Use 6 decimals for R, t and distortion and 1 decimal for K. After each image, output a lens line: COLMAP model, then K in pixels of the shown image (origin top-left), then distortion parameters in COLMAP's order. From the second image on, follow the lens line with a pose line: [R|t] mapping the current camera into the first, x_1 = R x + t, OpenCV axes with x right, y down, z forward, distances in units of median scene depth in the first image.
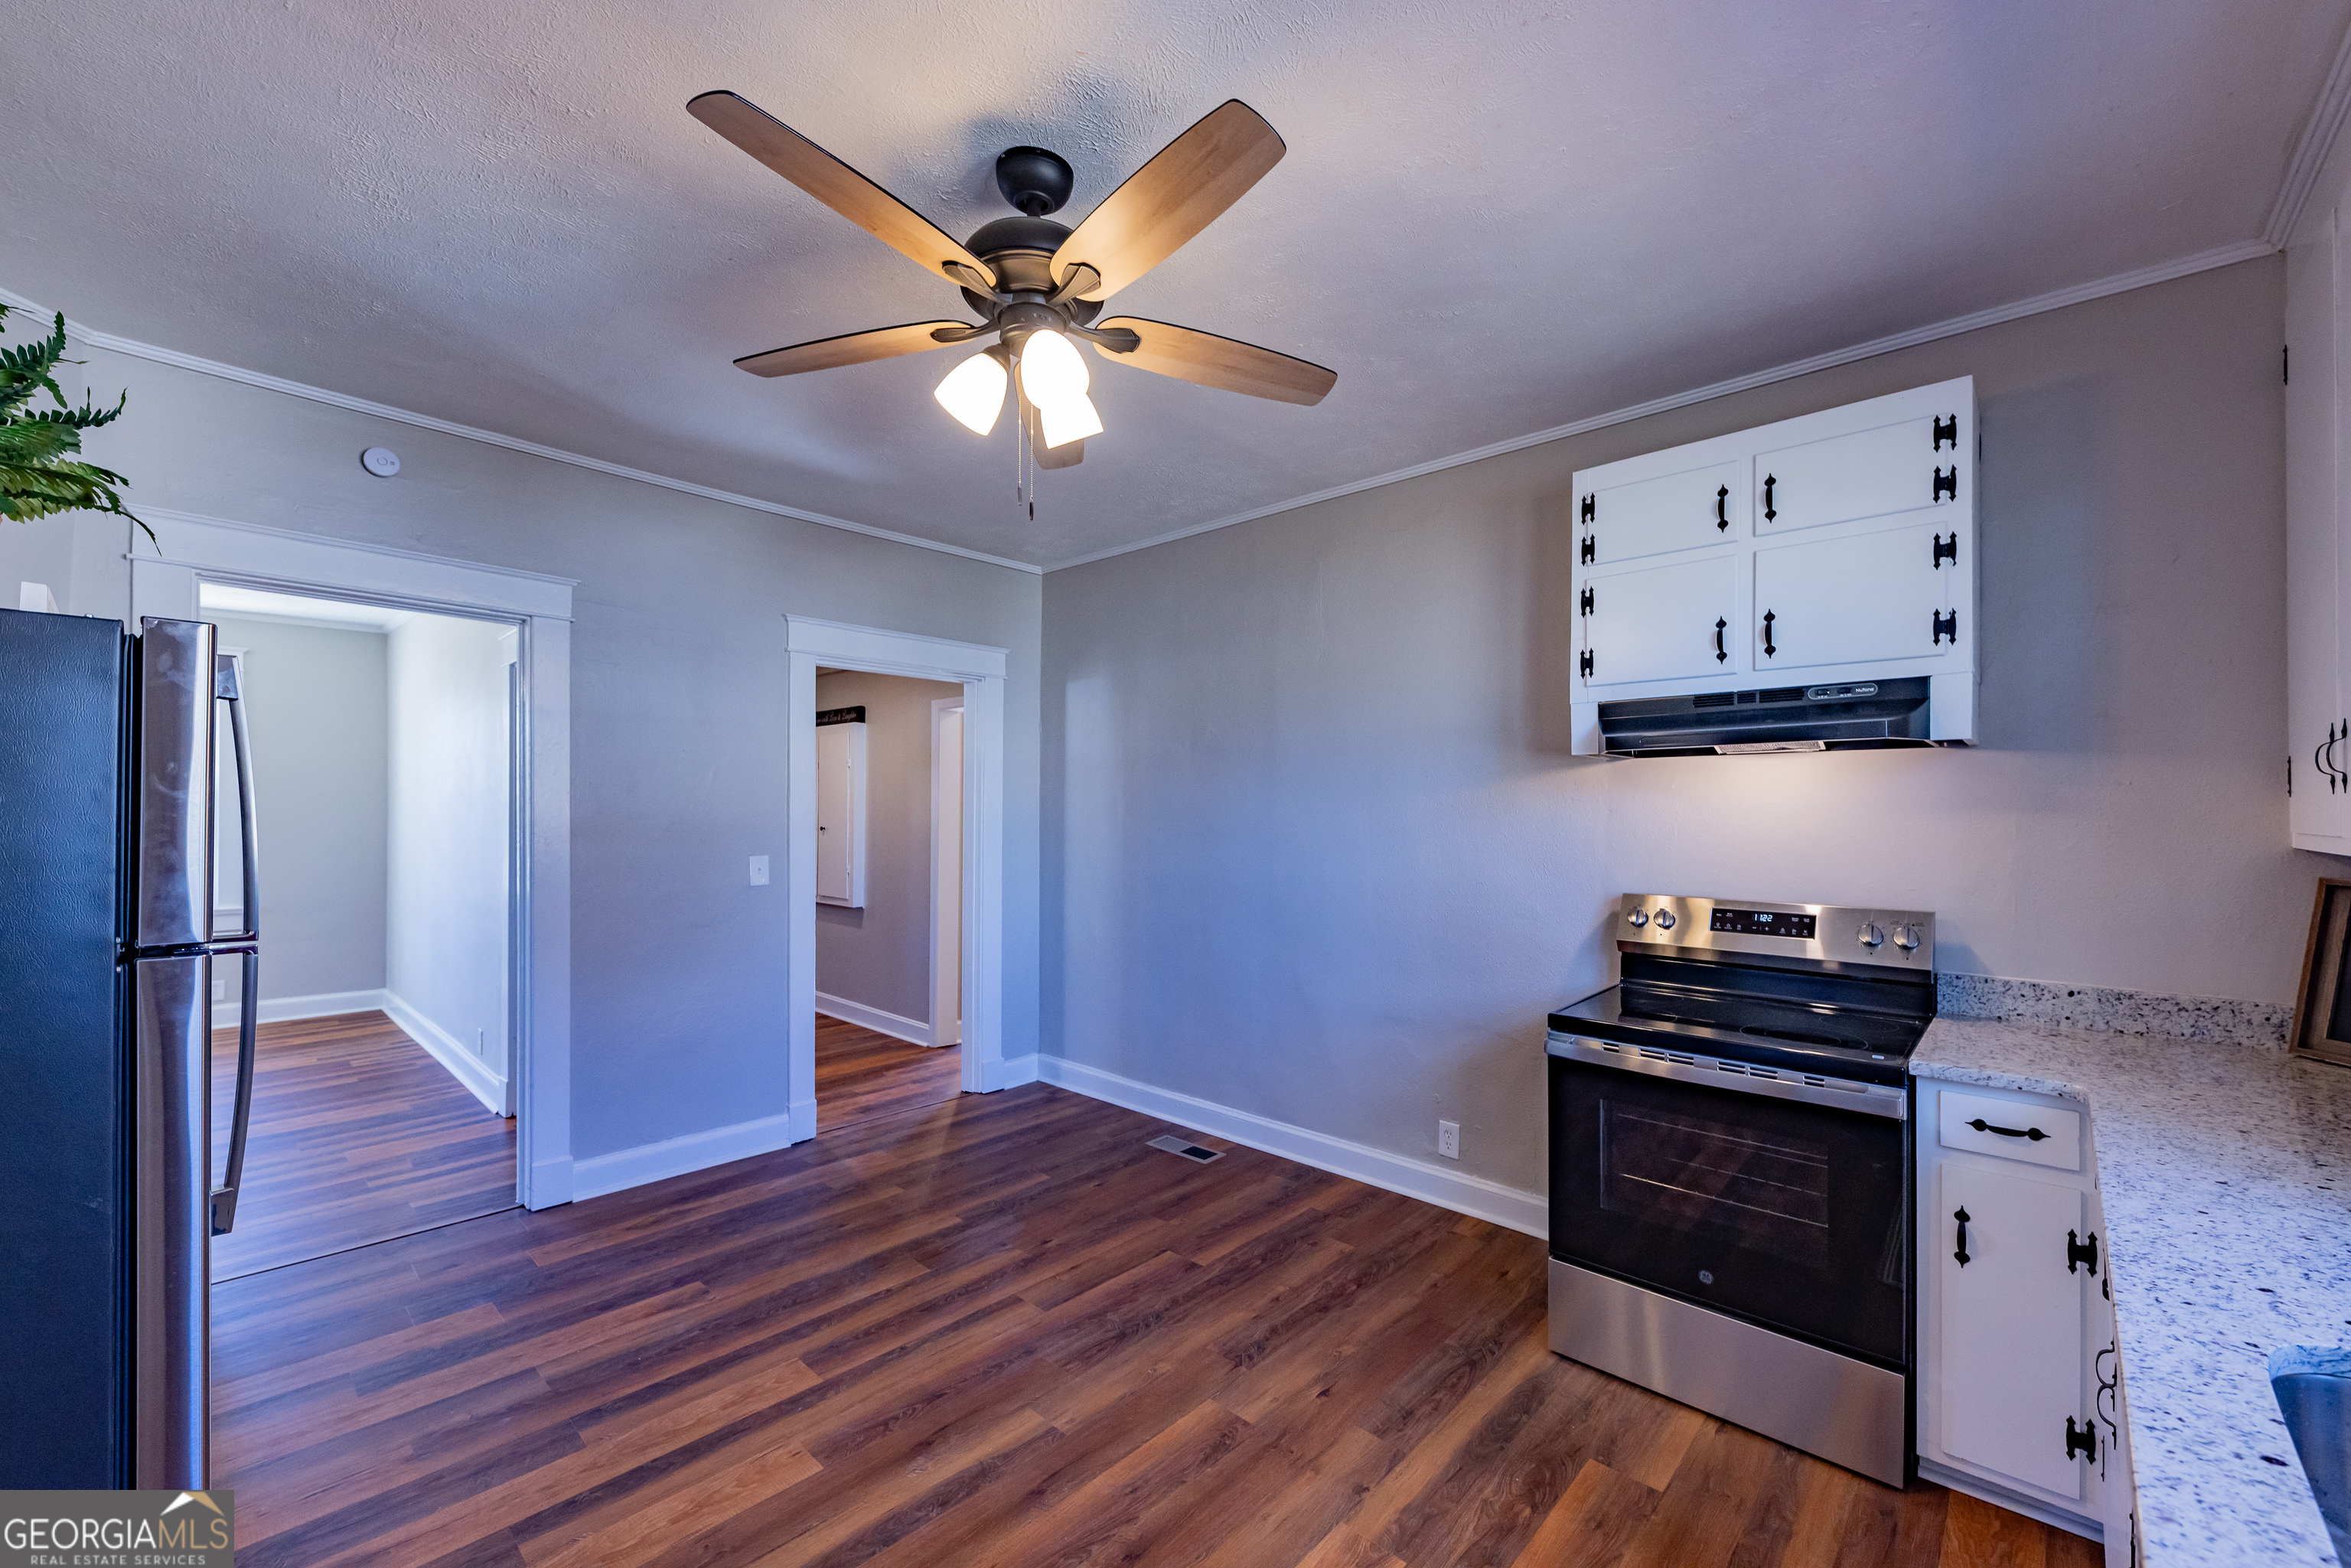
lens RADIAL K [[944.1, 0, 1174.4], [0, 944.1, 798.1], [0, 0, 1]] dist [-0.001599, -0.000148]
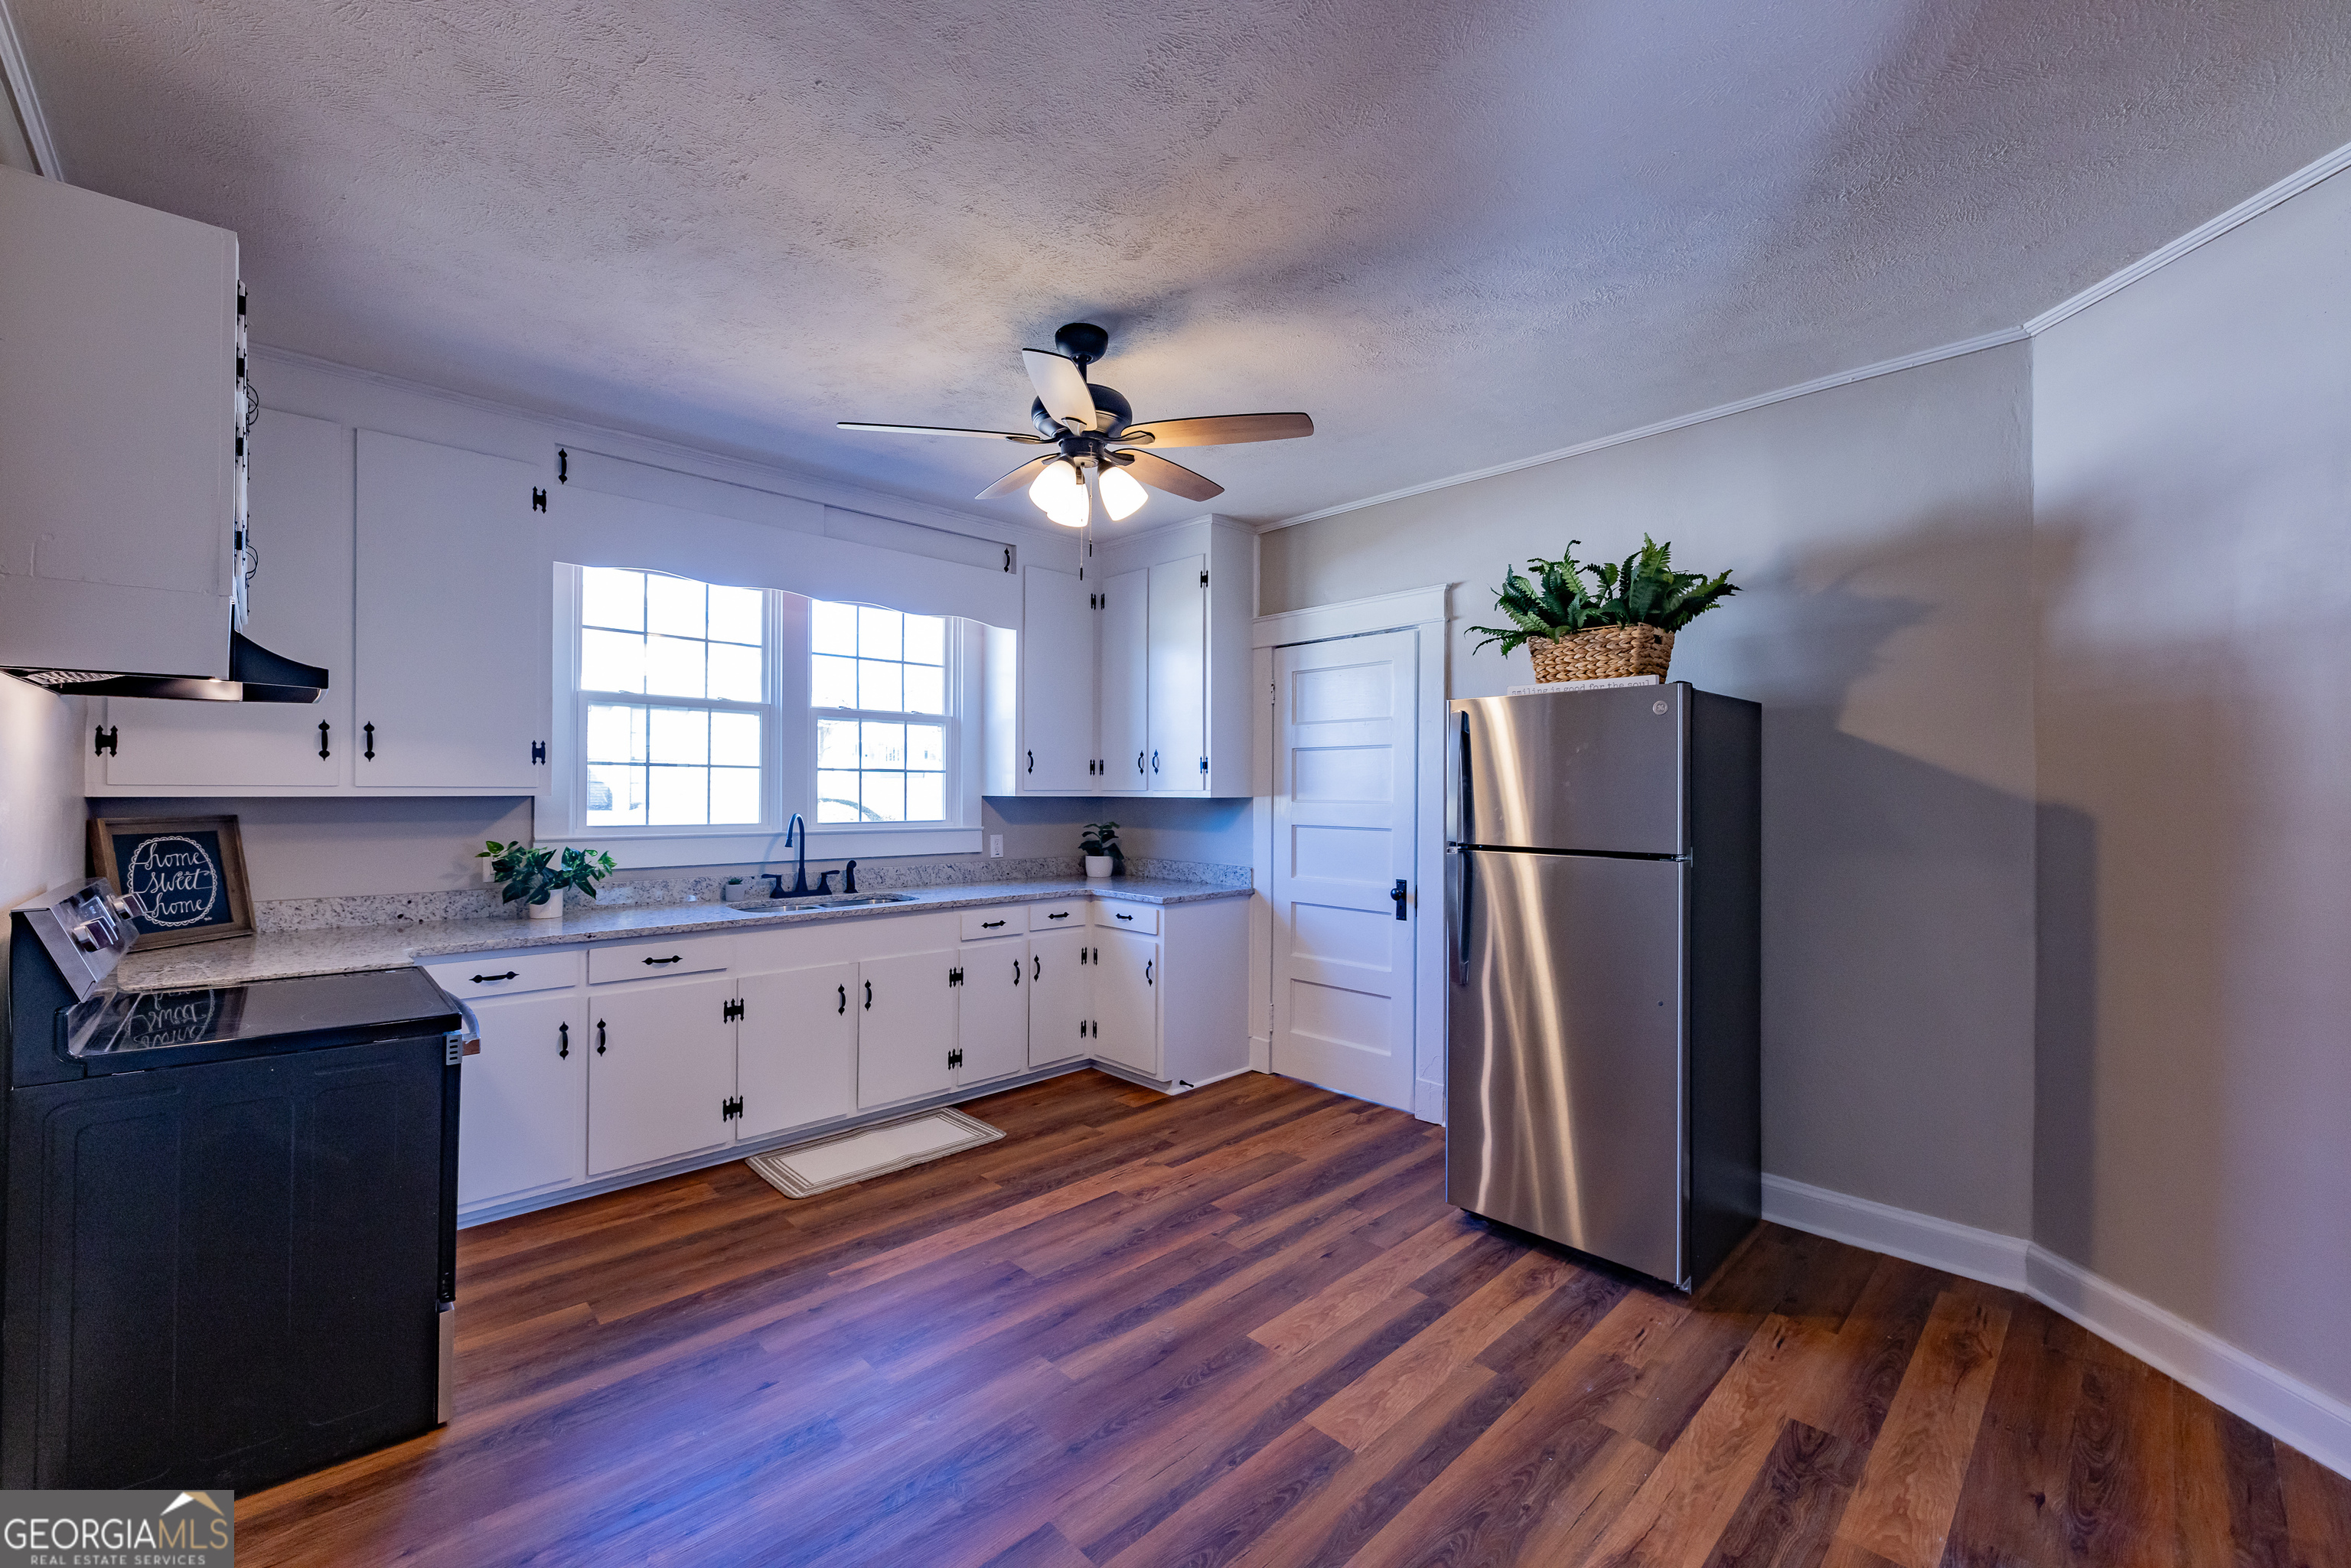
lens RADIAL K [[944.1, 0, 1175.9], [0, 944.1, 785.4], [0, 0, 1]] dist [-0.001599, -0.000148]
pose [[-0.998834, -0.011232, 0.046955, -0.306023], [-0.011689, 0.999887, -0.009476, 0.028791], [-0.046843, -0.010014, -0.998852, 2.029079]]
